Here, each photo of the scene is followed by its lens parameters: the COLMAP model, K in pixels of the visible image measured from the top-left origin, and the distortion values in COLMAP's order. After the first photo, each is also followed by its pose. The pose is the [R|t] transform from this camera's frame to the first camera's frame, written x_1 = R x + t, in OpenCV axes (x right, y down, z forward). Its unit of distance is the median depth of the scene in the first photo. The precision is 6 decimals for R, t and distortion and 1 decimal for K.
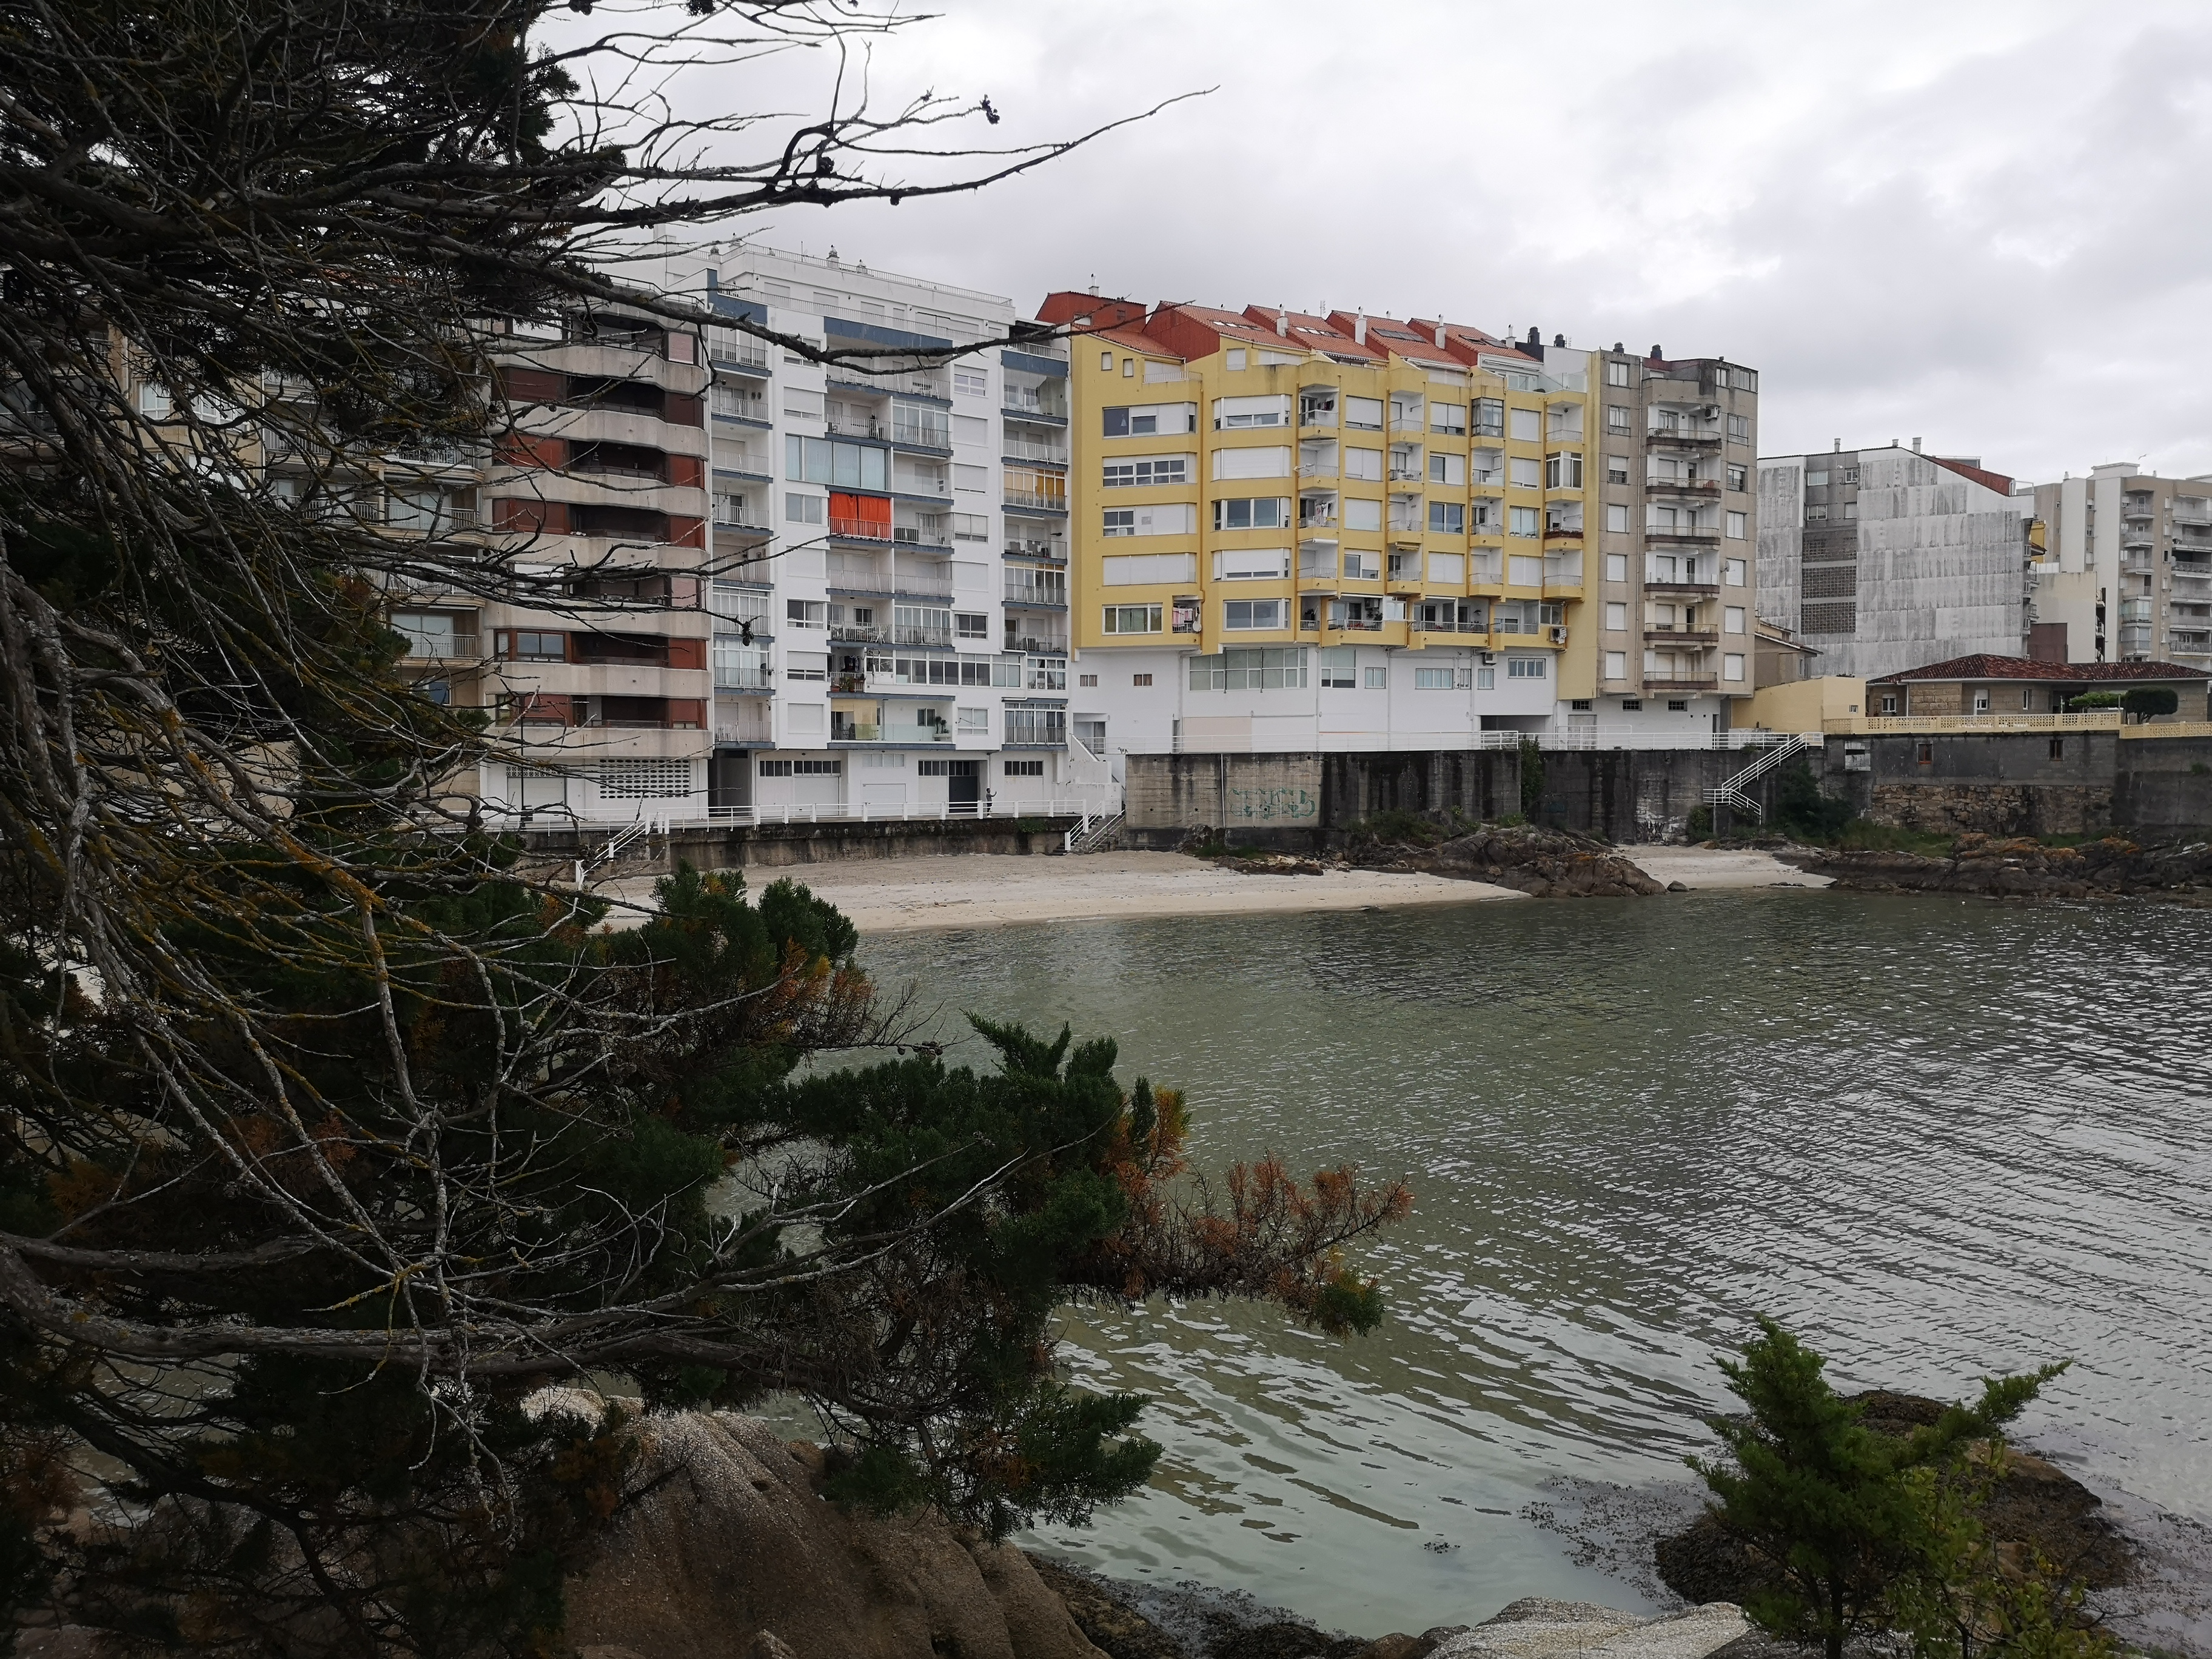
lens RADIAL K [[1747.9, 0, 1102.9], [0, 1747.9, 869.3], [0, 0, 1]] dist [0.064077, -0.110651]
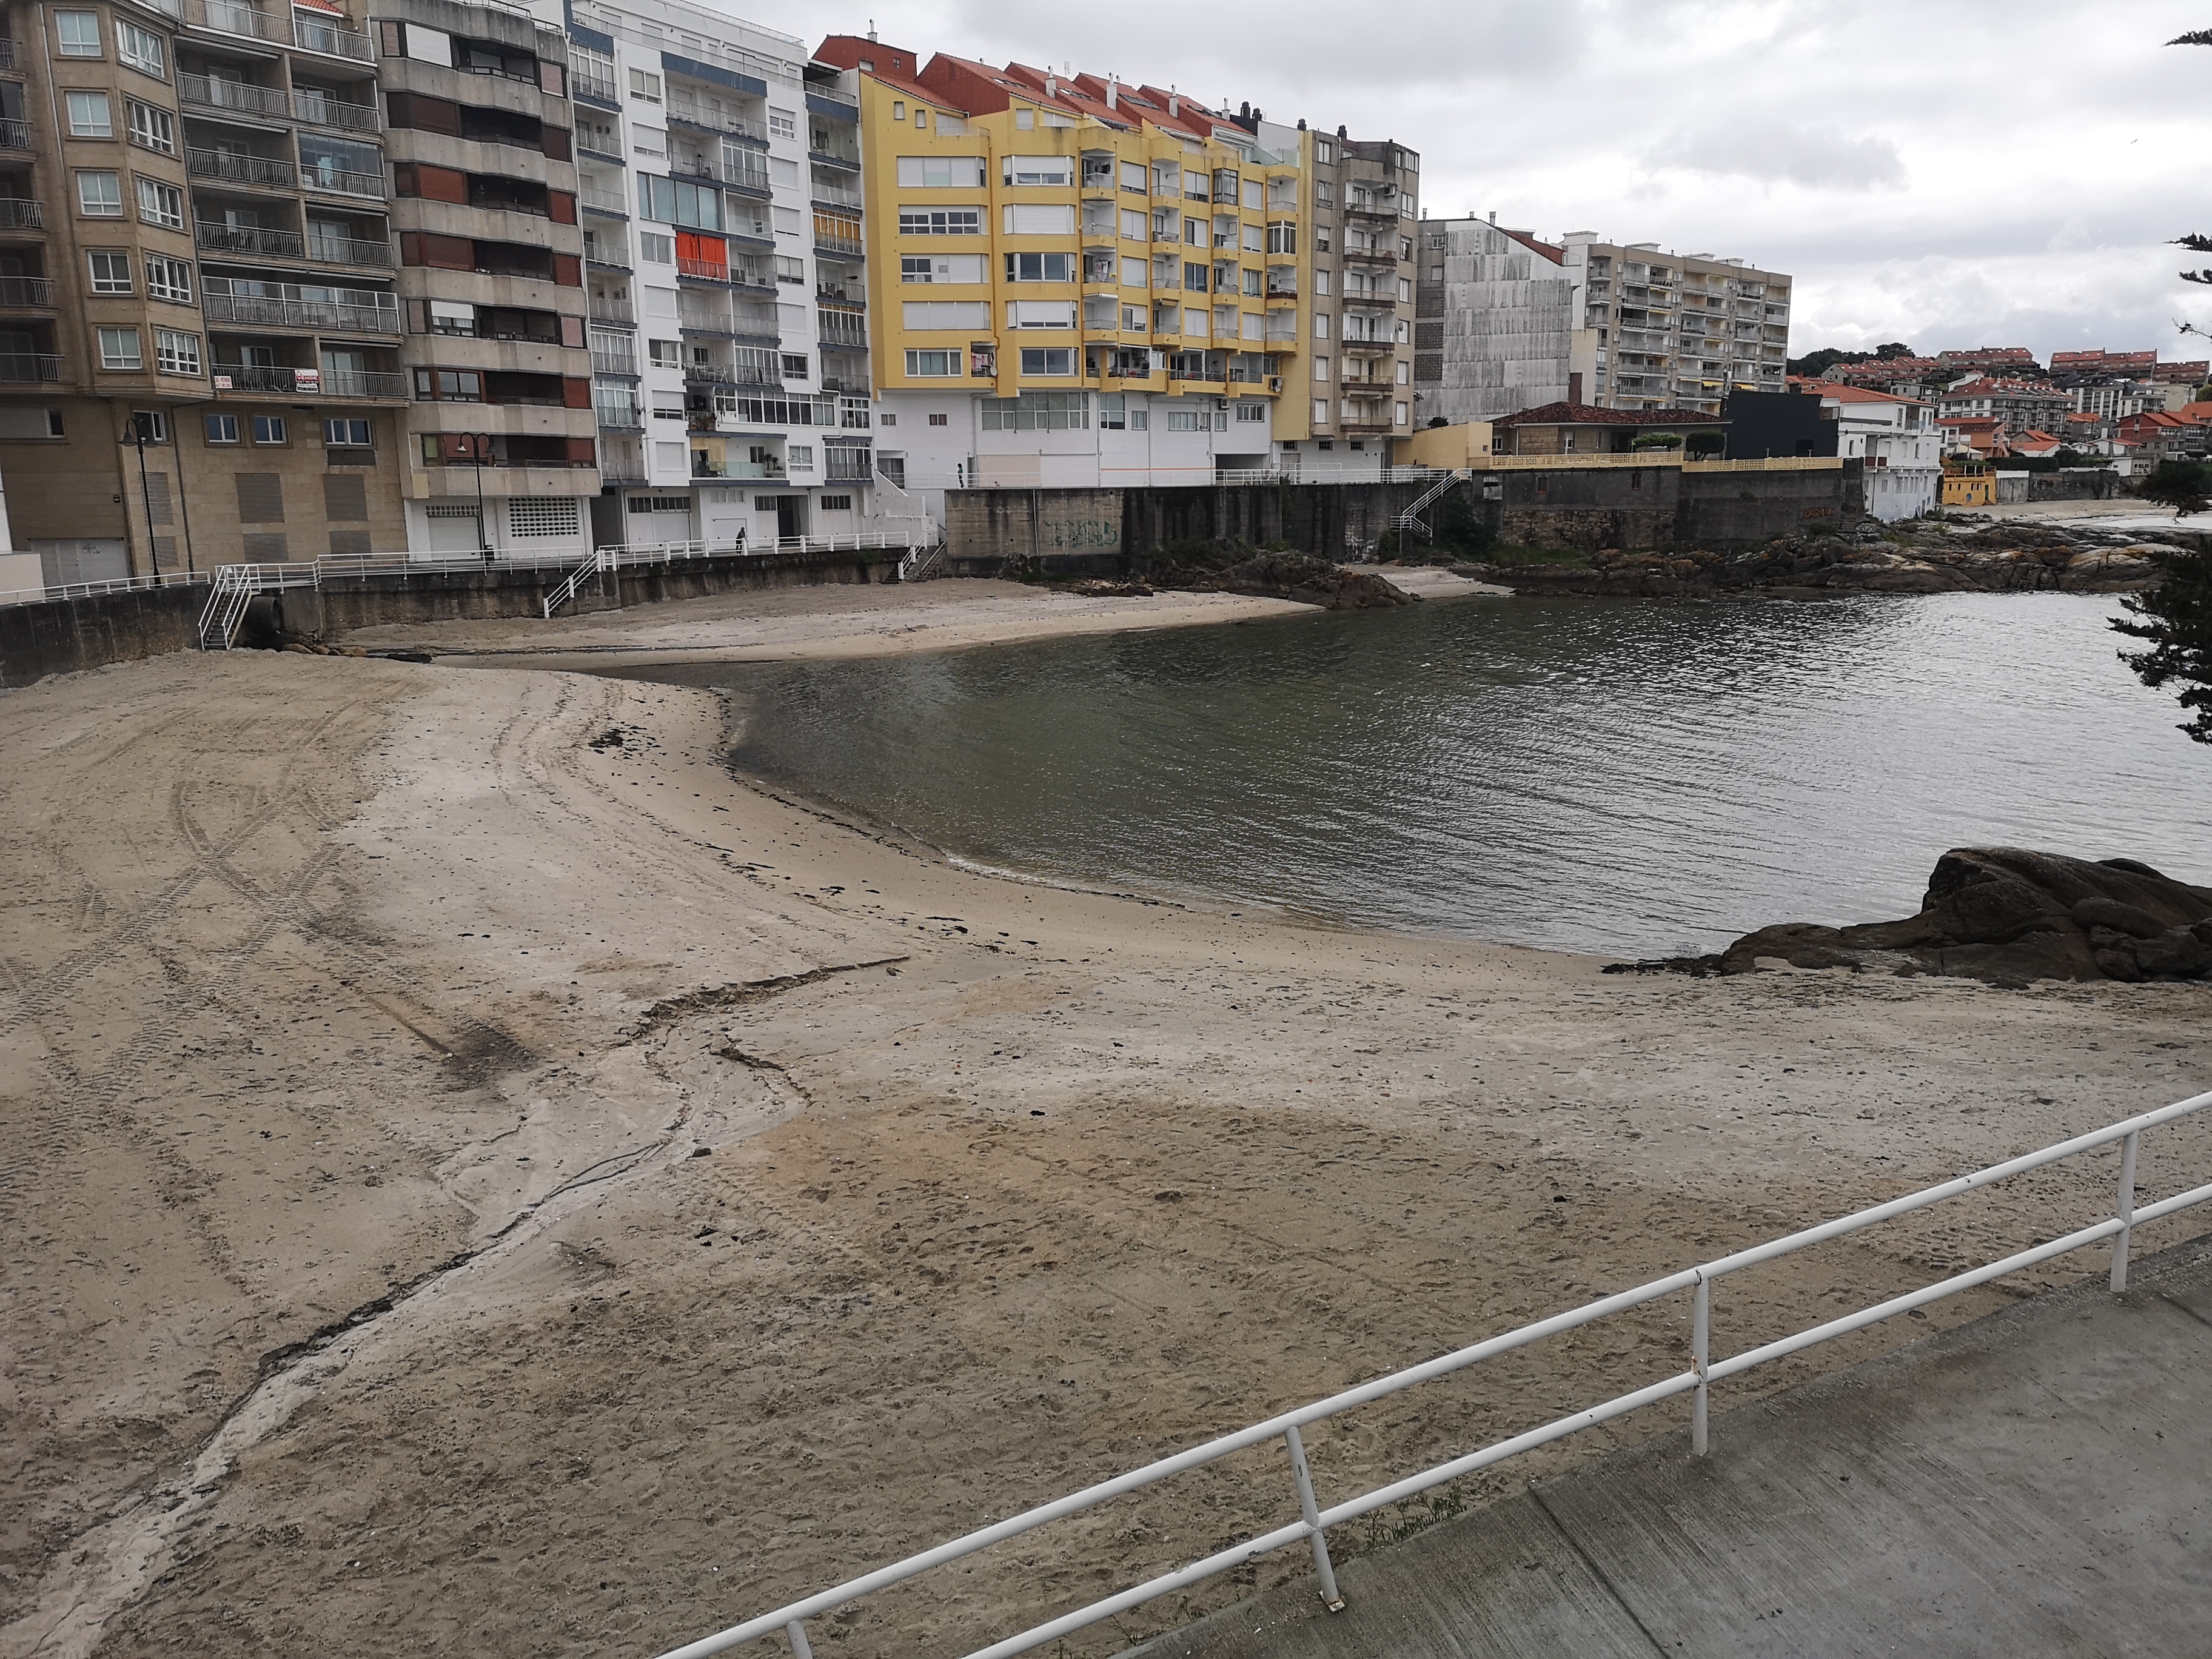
lens RADIAL K [[1709.5, 0, 1129.2], [0, 1709.5, 851.8], [0, 0, 1]] dist [0.069515, -0.059029]
pose [[0.937952, -0.076517, 0.338219, -0.257750], [0.024520, 0.987544, 0.155419, -0.005332], [-0.345898, -0.137483, 0.928145, -0.082739]]
